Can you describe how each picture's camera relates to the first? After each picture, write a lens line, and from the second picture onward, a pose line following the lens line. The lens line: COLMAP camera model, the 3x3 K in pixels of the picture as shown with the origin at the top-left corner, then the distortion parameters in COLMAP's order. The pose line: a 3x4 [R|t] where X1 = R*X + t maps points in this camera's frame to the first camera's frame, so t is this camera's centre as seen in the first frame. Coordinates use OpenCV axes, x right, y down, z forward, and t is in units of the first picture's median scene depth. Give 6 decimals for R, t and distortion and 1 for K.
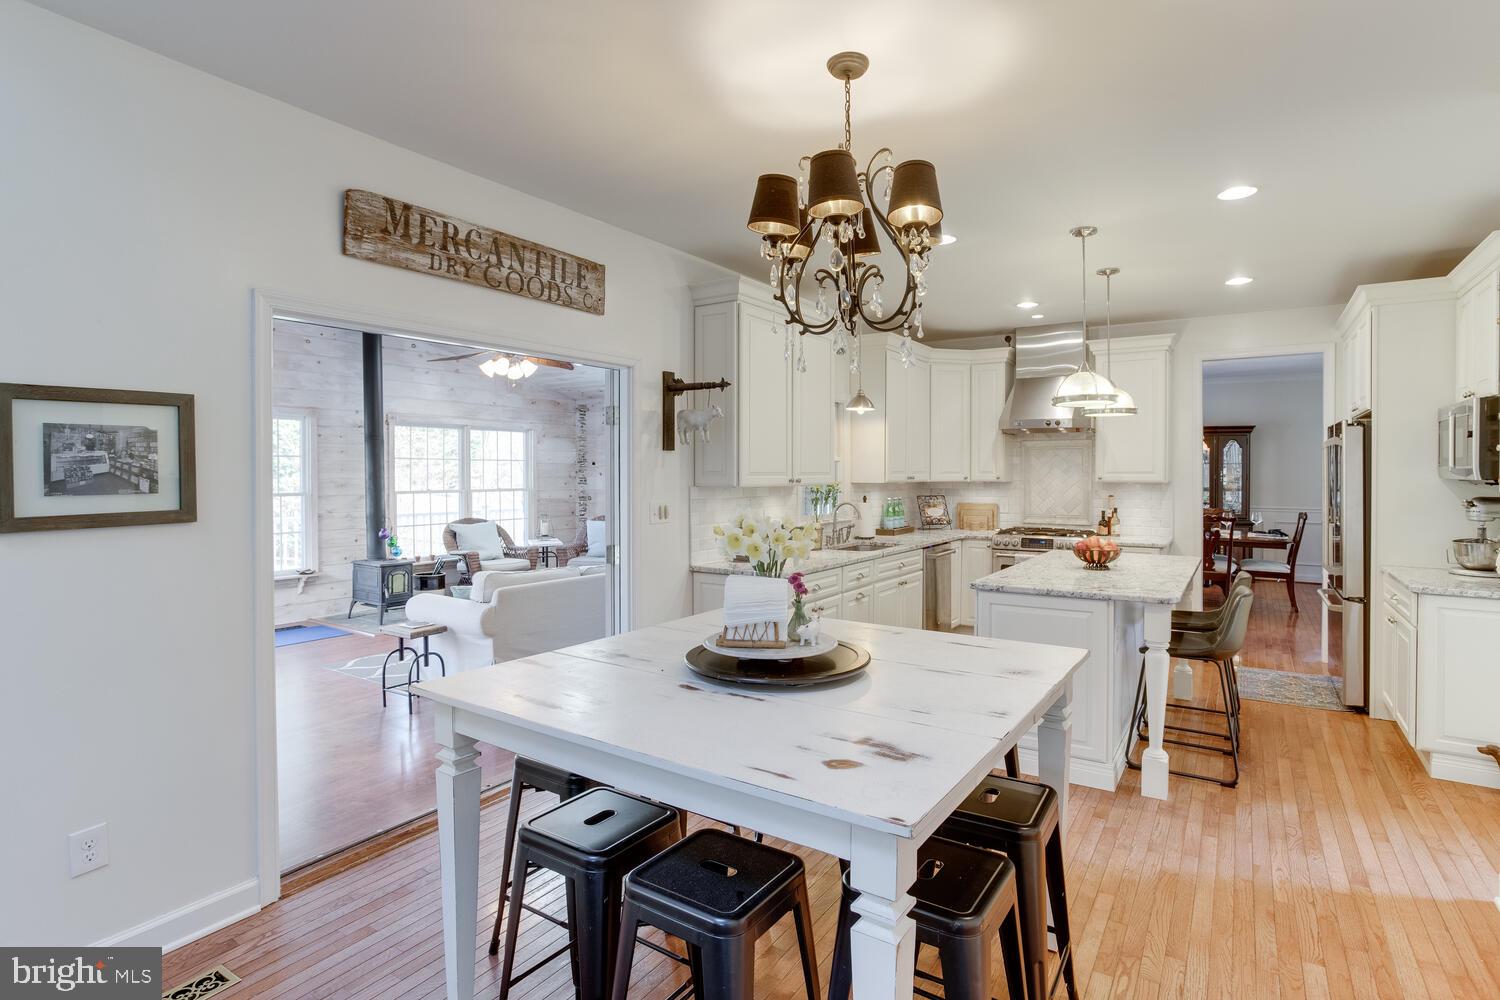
lens RADIAL K [[749.3, 0, 746.7], [0, 749.3, 468.2], [0, 0, 1]] dist [-0.034870, 0.000087]
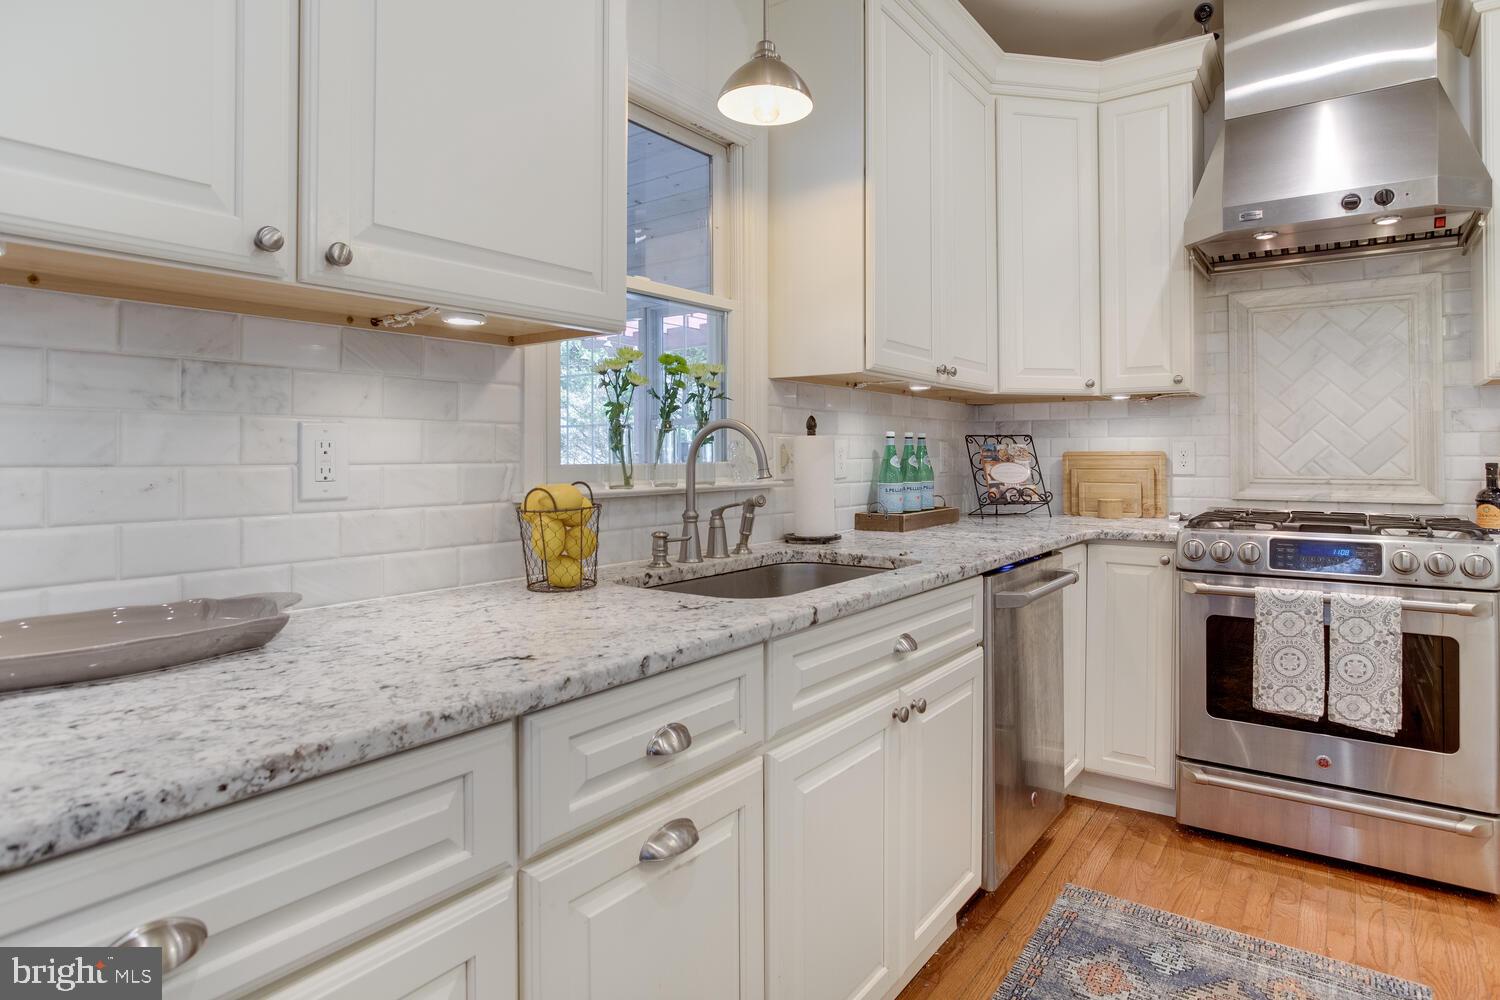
lens RADIAL K [[870.9, 0, 751.1], [0, 870.9, 433.8], [0, 0, 1]] dist [-0.002245, -0.000454]
pose [[0.999752, -0.002713, -0.022119, 0.128549], [0.002303, 0.999825, -0.018567, 0.048355], [0.022165, 0.018511, 0.999583, 0.553536]]
